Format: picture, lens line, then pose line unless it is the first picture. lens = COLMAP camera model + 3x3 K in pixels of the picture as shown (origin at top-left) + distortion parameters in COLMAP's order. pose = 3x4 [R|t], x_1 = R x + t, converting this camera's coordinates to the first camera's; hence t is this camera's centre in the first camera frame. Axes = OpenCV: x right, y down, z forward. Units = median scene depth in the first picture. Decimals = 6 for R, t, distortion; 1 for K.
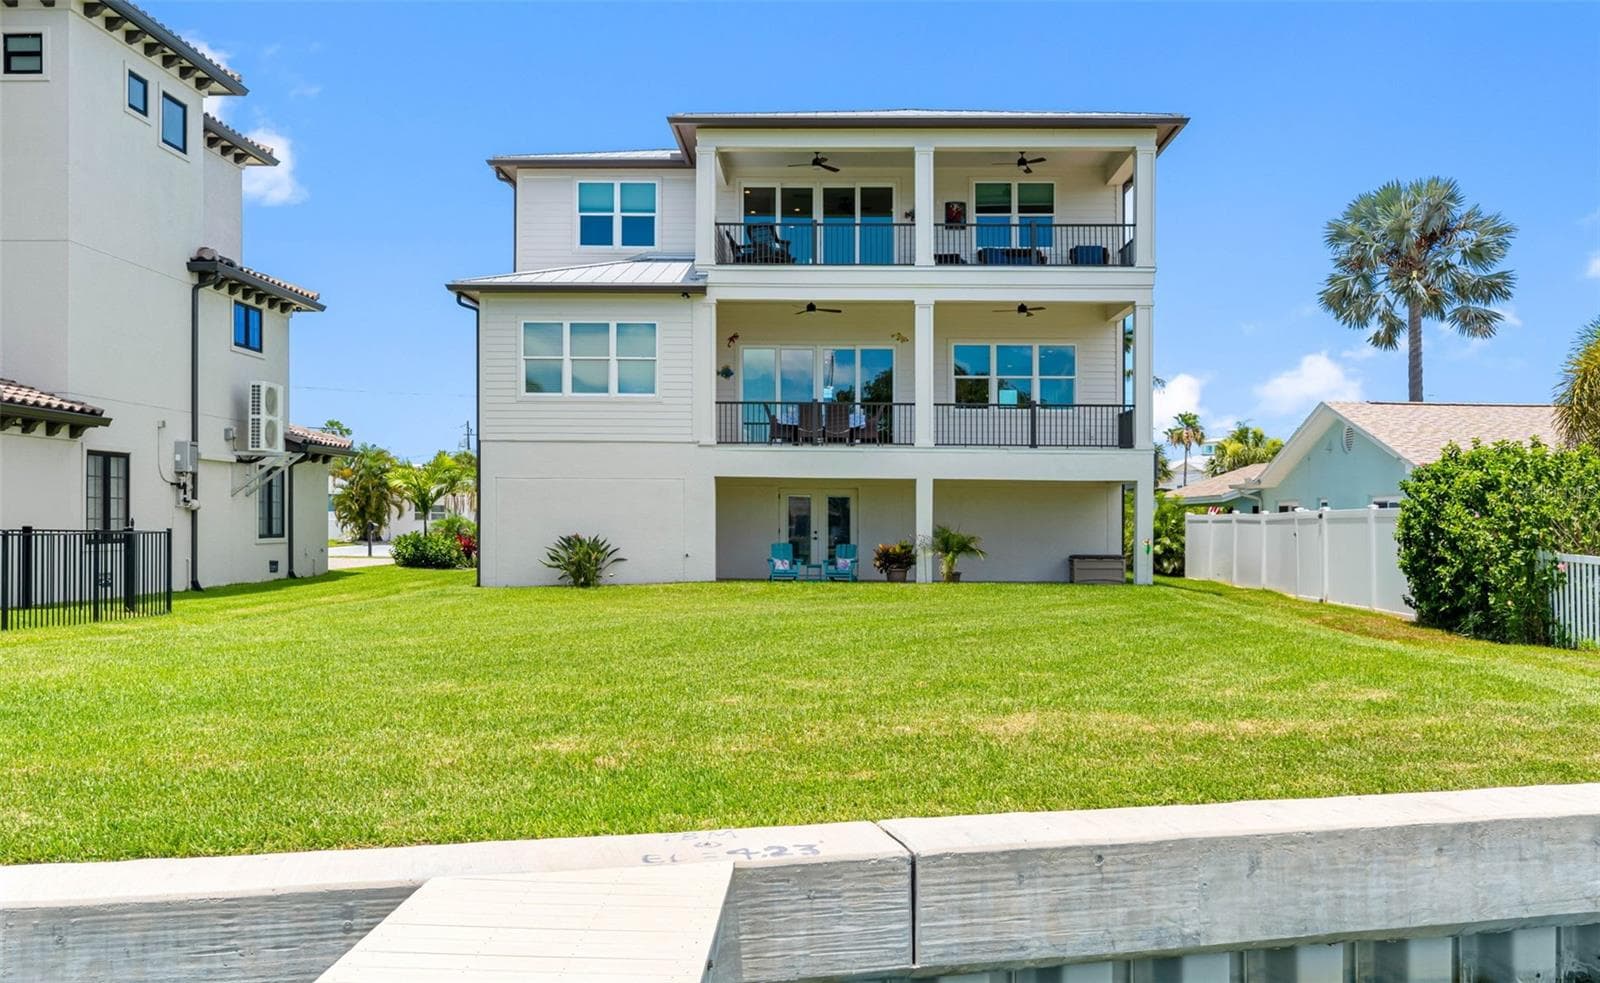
lens RADIAL K [[1239.3, 0, 857.5], [0, 1239.3, 481.9], [0, 0, 1]] dist [0.000854, 0.001876]
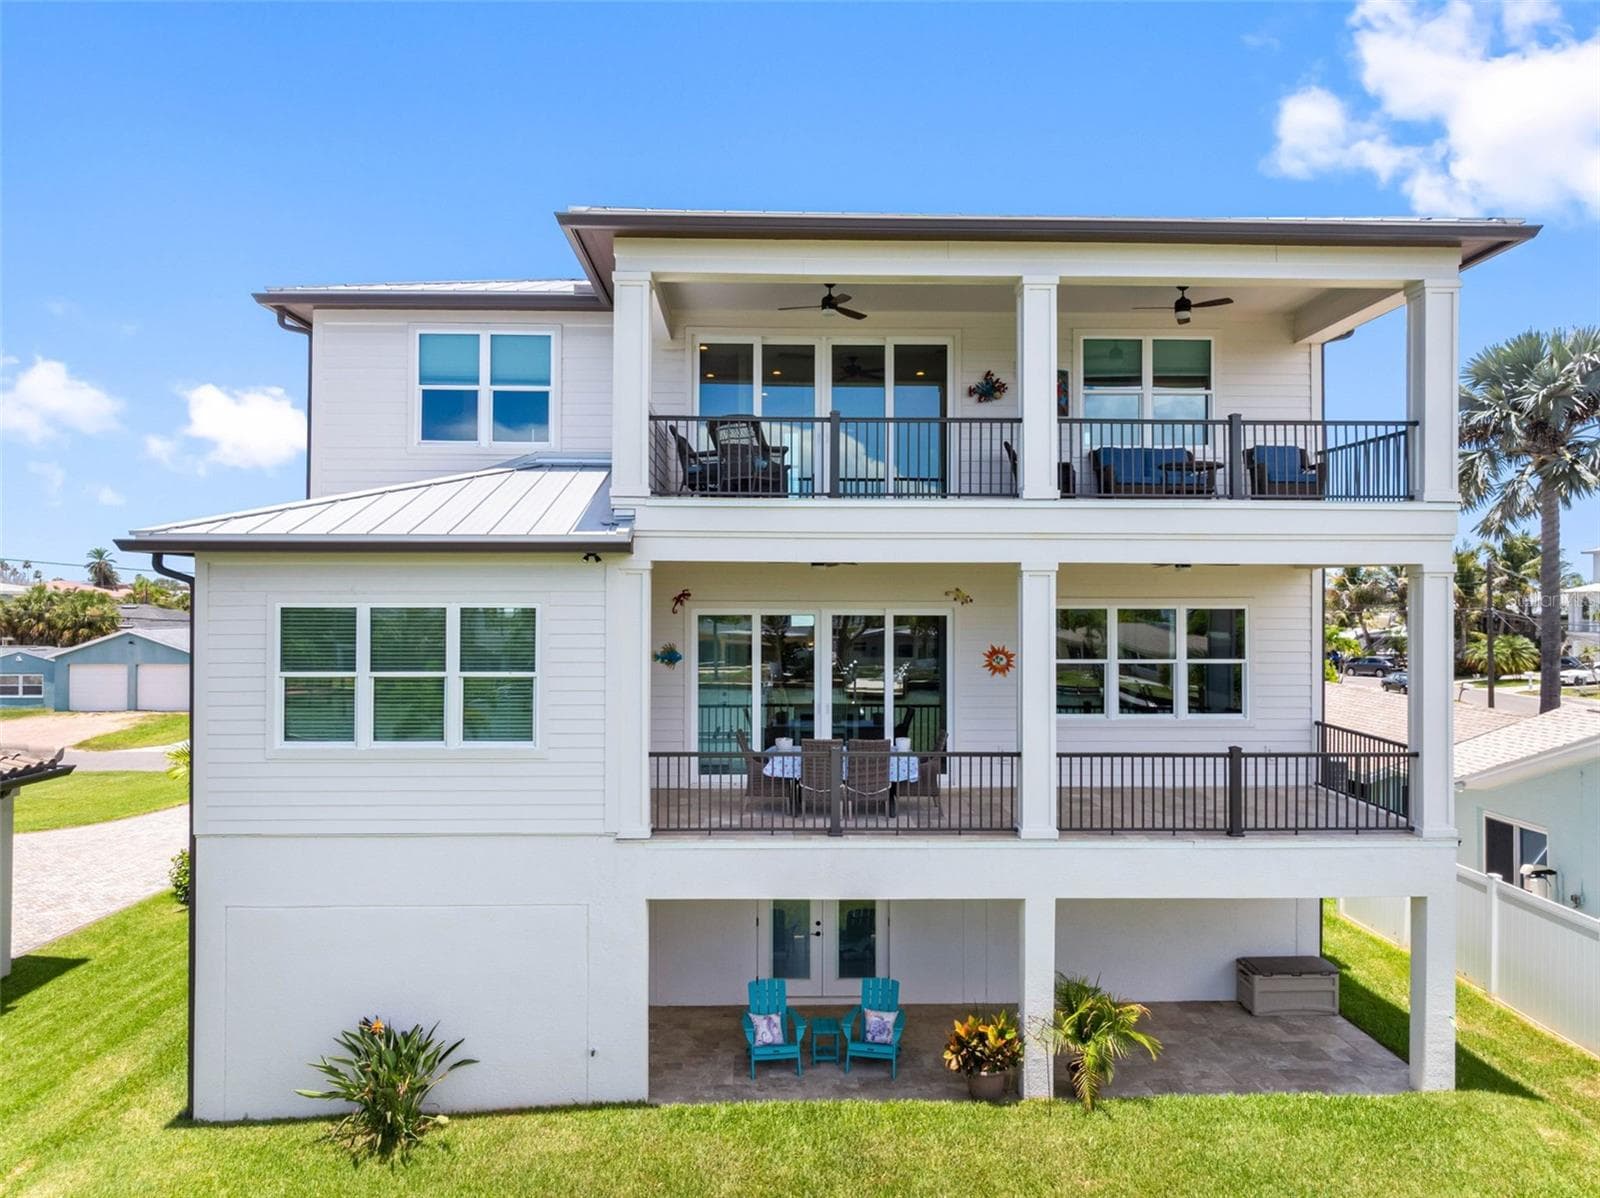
lens RADIAL K [[1127.4, 0, 800.0], [0, 1127.4, 599.0], [0, 0, 1]] dist [0.001768, -0.002769]
pose [[0.999927, 0.005170, 0.010888, -0.053795], [-0.005257, 0.999954, 0.008009, -0.131011], [-0.010846, -0.008066, 0.999909, 0.501318]]
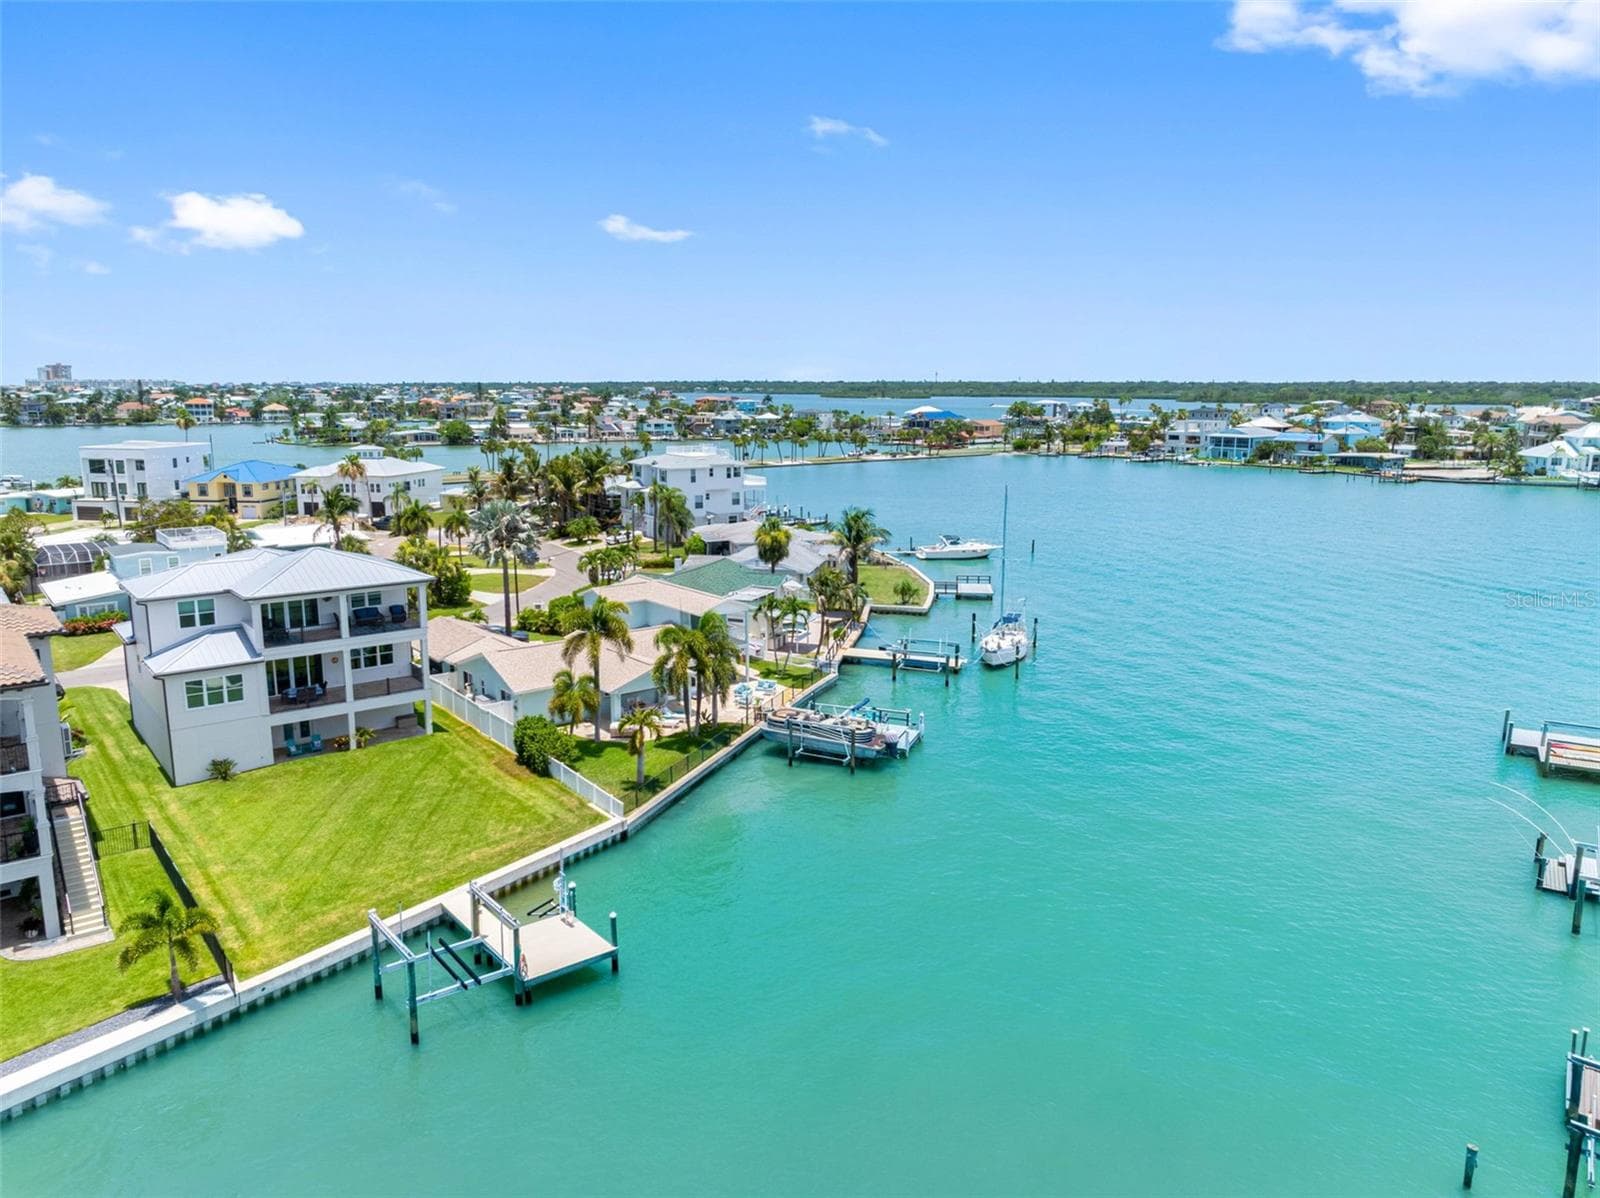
lens RADIAL K [[1127.4, 0, 800.0], [0, 1127.4, 599.0], [0, 0, 1]] dist [0.001768, -0.002769]
pose [[0.789991, -0.118682, 0.601522, -0.606693], [0.000921, 0.981315, 0.192406, -0.699905], [-0.613118, -0.151445, 0.775339, -1.440182]]
